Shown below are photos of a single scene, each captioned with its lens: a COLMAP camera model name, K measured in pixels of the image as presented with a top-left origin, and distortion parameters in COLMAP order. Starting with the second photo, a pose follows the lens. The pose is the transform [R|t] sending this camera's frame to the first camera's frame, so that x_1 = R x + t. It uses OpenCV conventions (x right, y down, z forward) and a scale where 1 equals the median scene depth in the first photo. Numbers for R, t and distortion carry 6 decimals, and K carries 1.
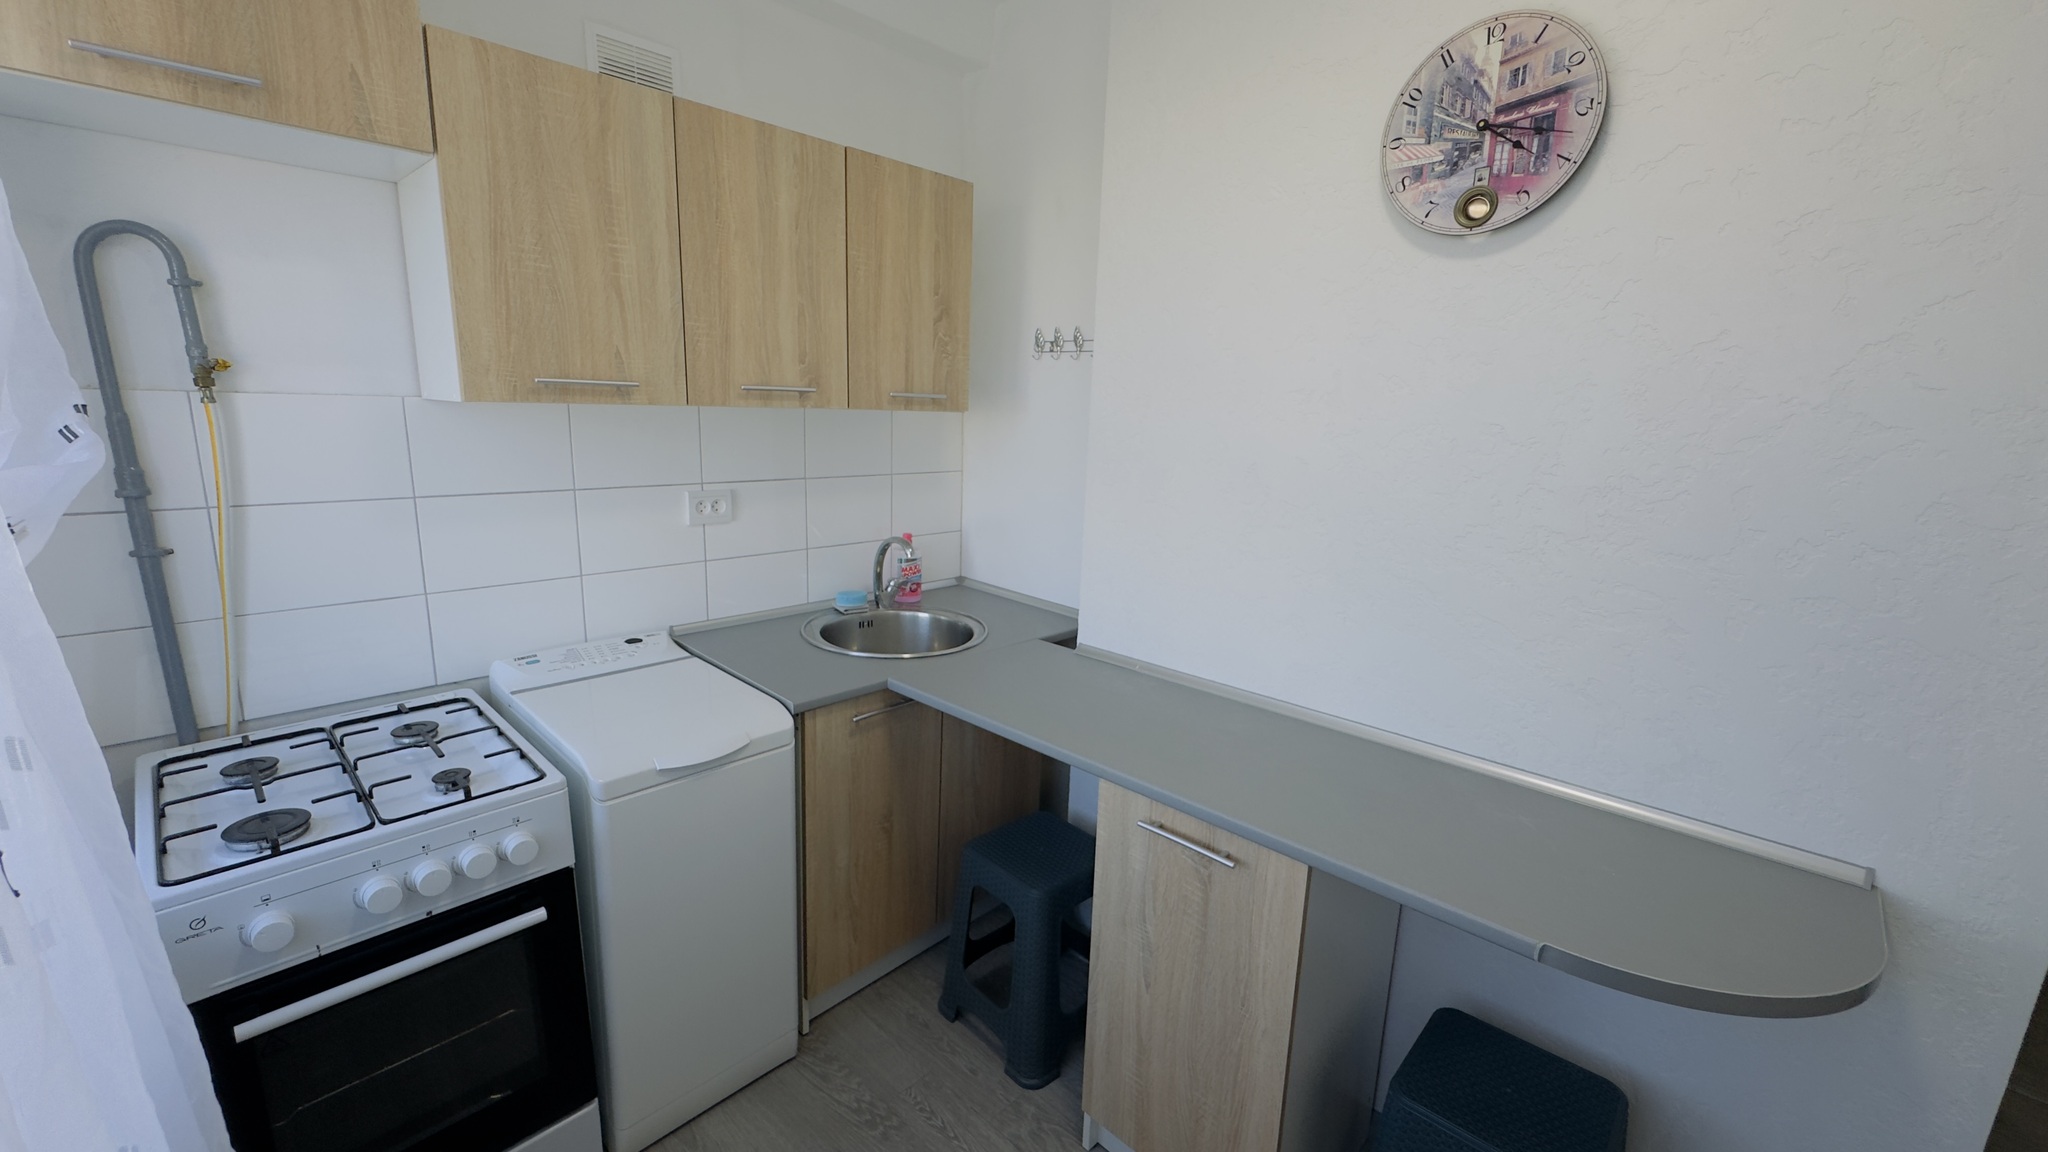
lens RADIAL K [[822.6, 0, 1024.0], [0, 822.6, 576.0], [0, 0, 1]] dist [-0.003045, 0.000016]
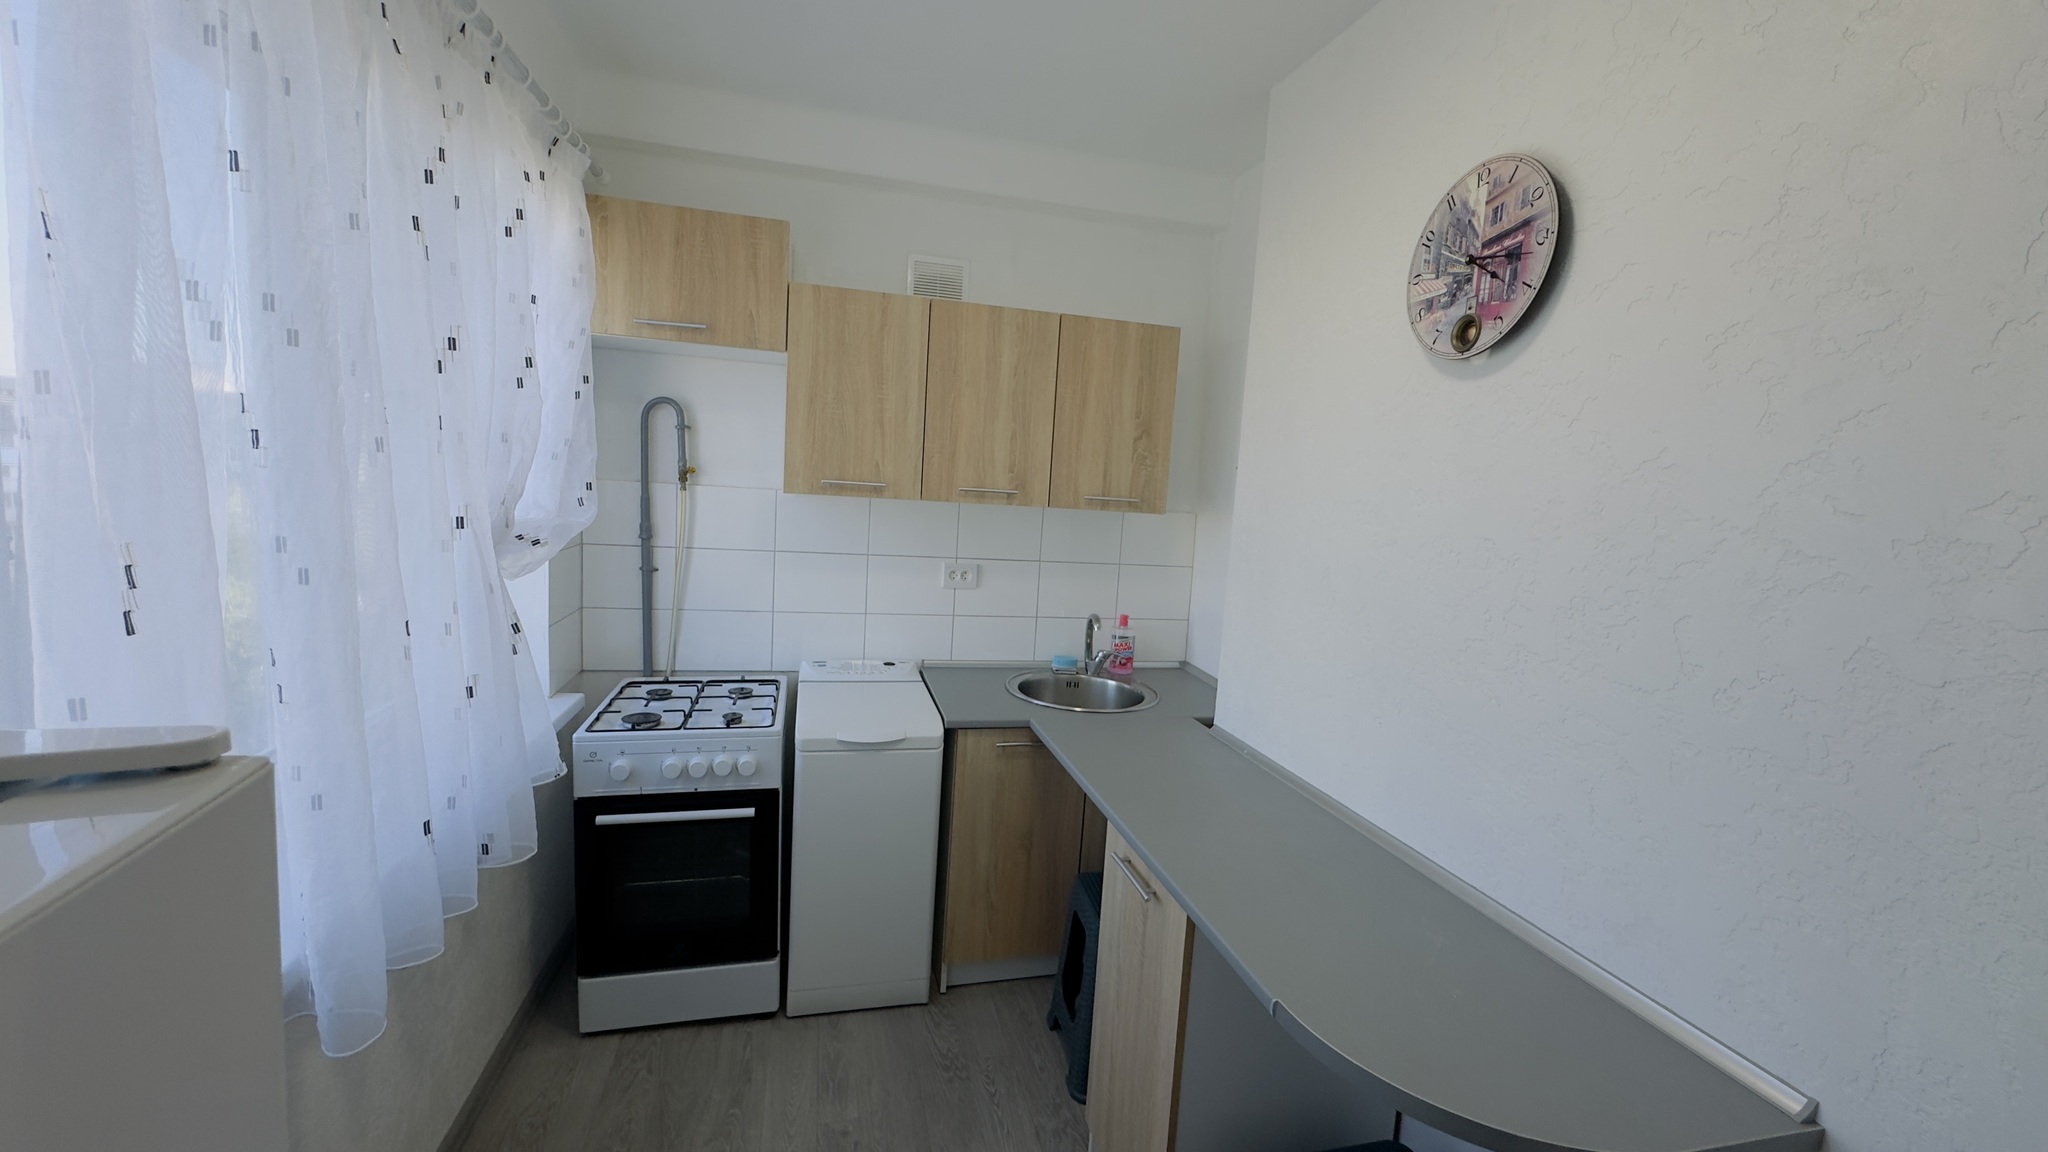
lens RADIAL K [[822.6, 0, 1024.0], [0, 822.6, 576.0], [0, 0, 1]] dist [-0.003045, 0.000016]
pose [[0.844785, 0.076235, -0.529647, 0.614920], [-0.142342, 0.986153, -0.085093, 0.023801], [0.515826, 0.147276, 0.843939, -0.121858]]
